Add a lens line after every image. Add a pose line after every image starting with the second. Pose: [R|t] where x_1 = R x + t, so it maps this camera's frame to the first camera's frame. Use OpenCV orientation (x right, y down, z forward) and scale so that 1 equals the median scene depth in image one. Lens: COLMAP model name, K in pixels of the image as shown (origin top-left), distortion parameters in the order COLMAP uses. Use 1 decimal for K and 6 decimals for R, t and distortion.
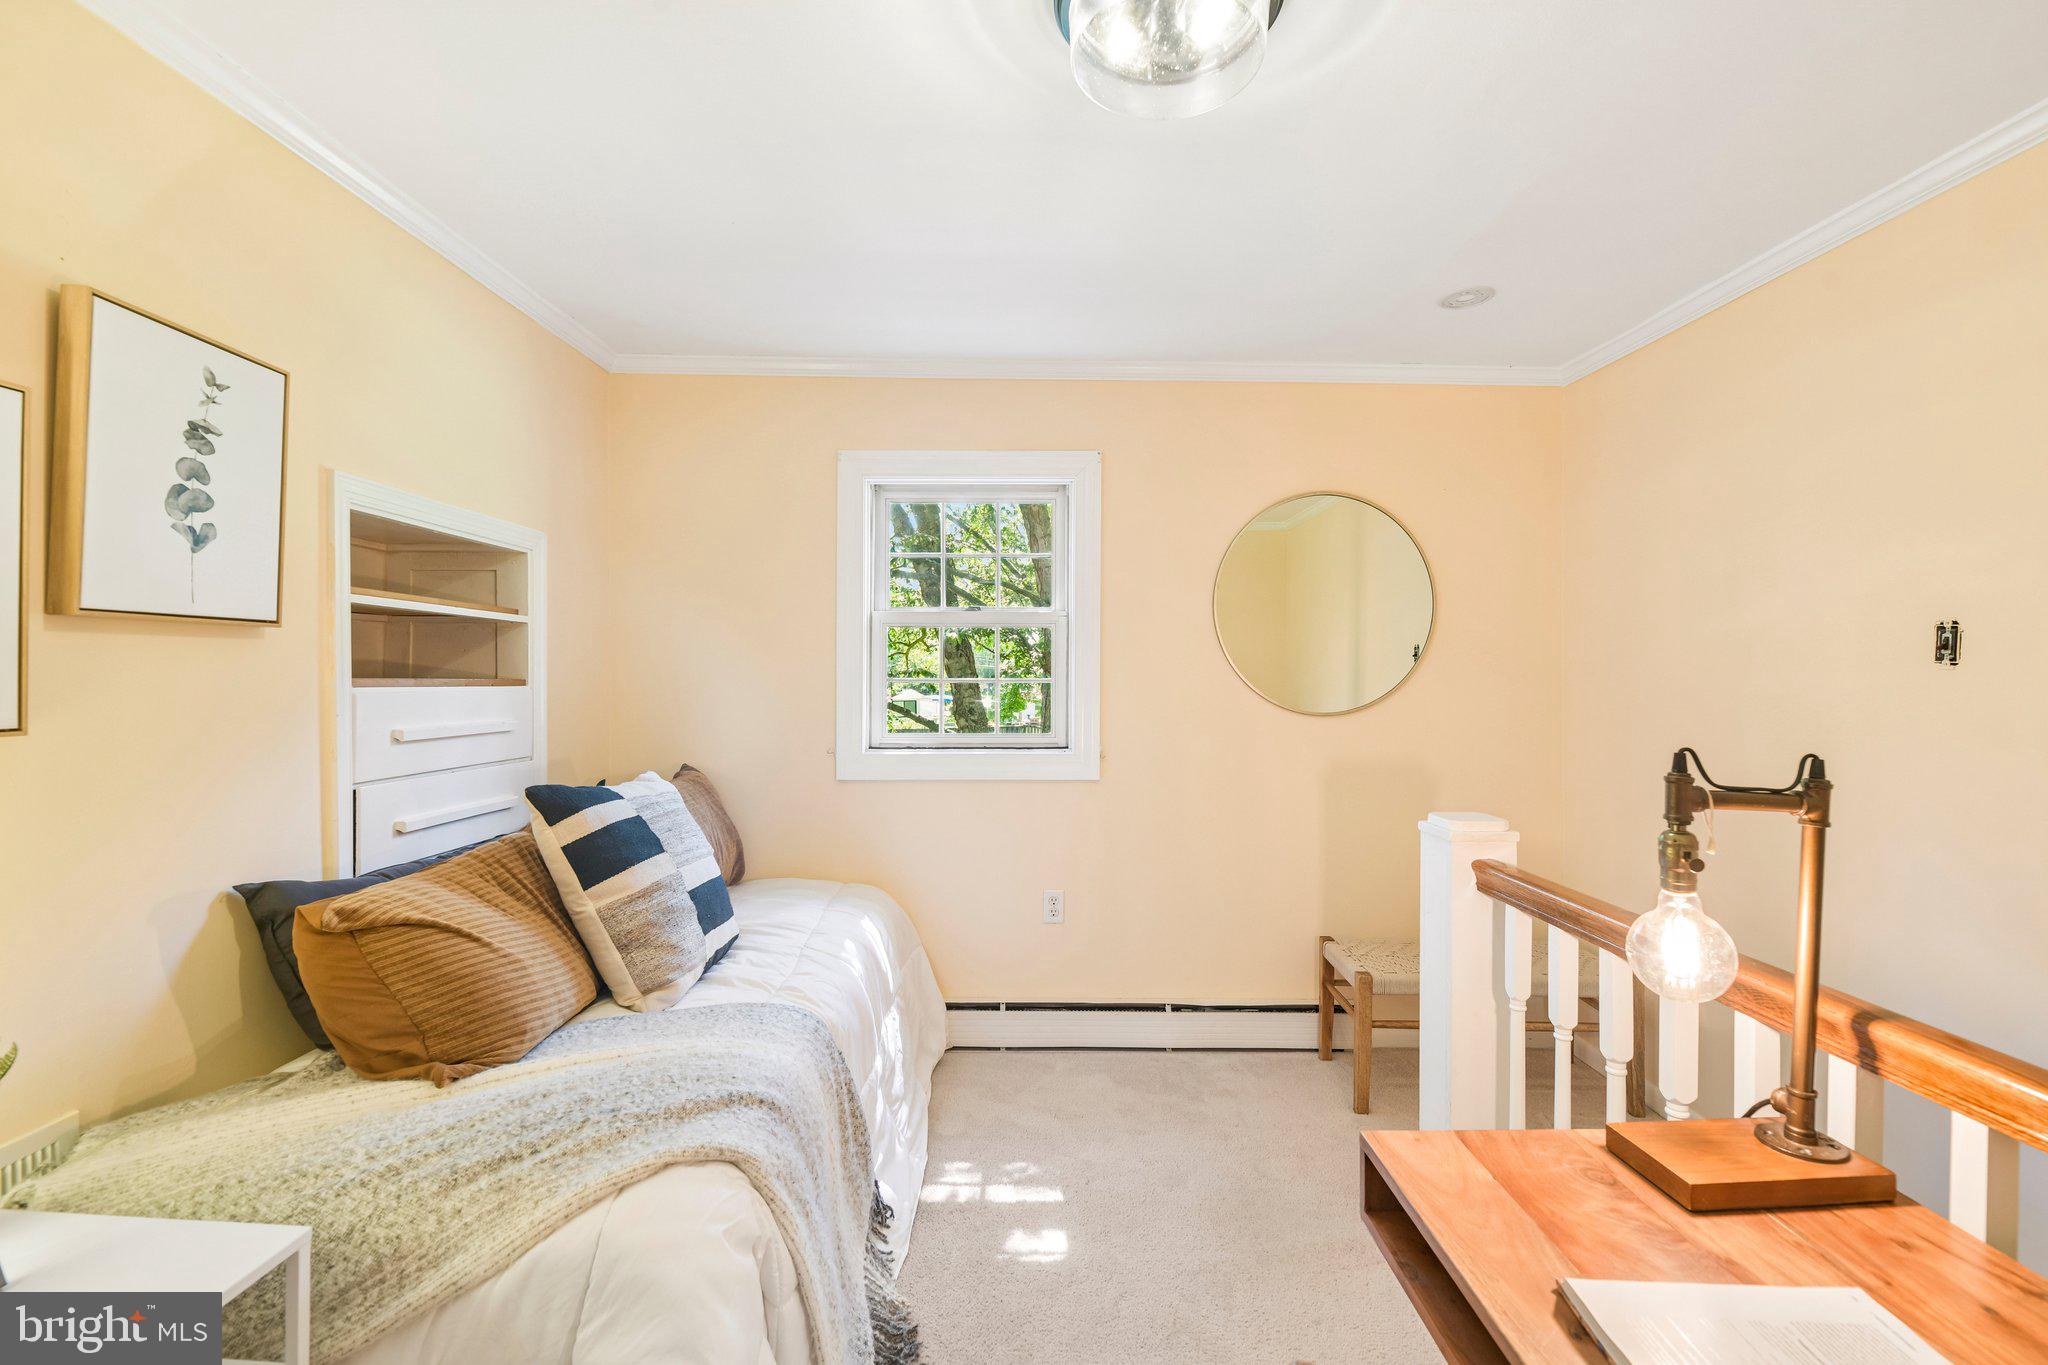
lens RADIAL K [[909.0, 0, 1024.0], [0, 909.0, 682.5], [0, 0, 1]] dist [0.000680, -0.000256]
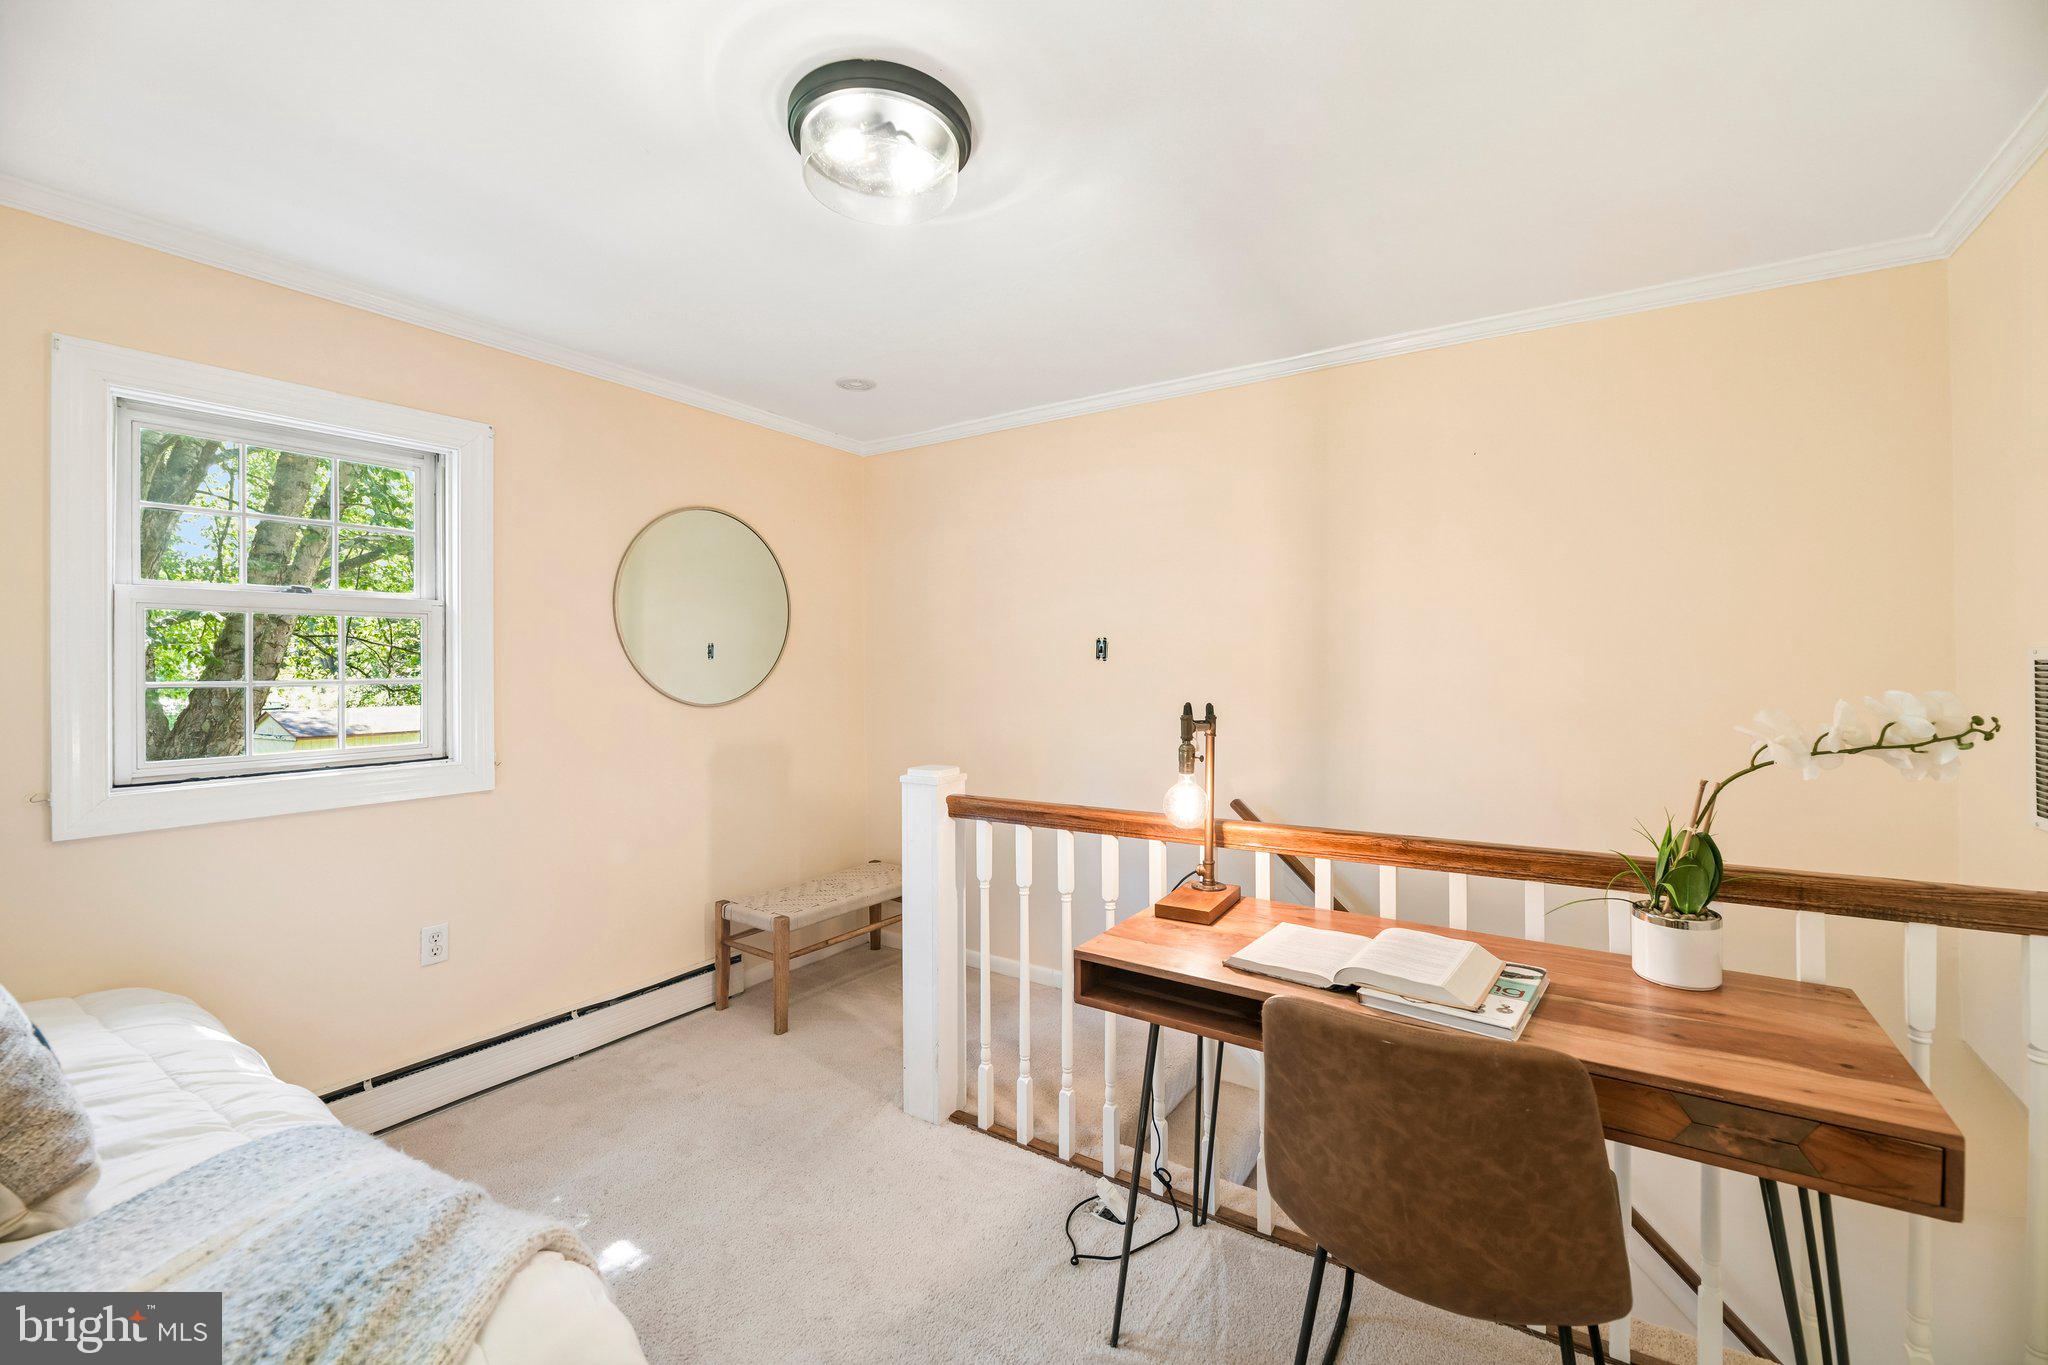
lens RADIAL K [[868.7, 0, 1024.0], [0, 868.7, 682.5], [0, 0, 1]] dist [0.021258, -0.009086]
pose [[0.549509, -0.022850, 0.835176, -0.382369], [0.019296, 0.999706, 0.014656, -0.002329], [-0.835265, 0.008062, 0.549788, 0.086229]]
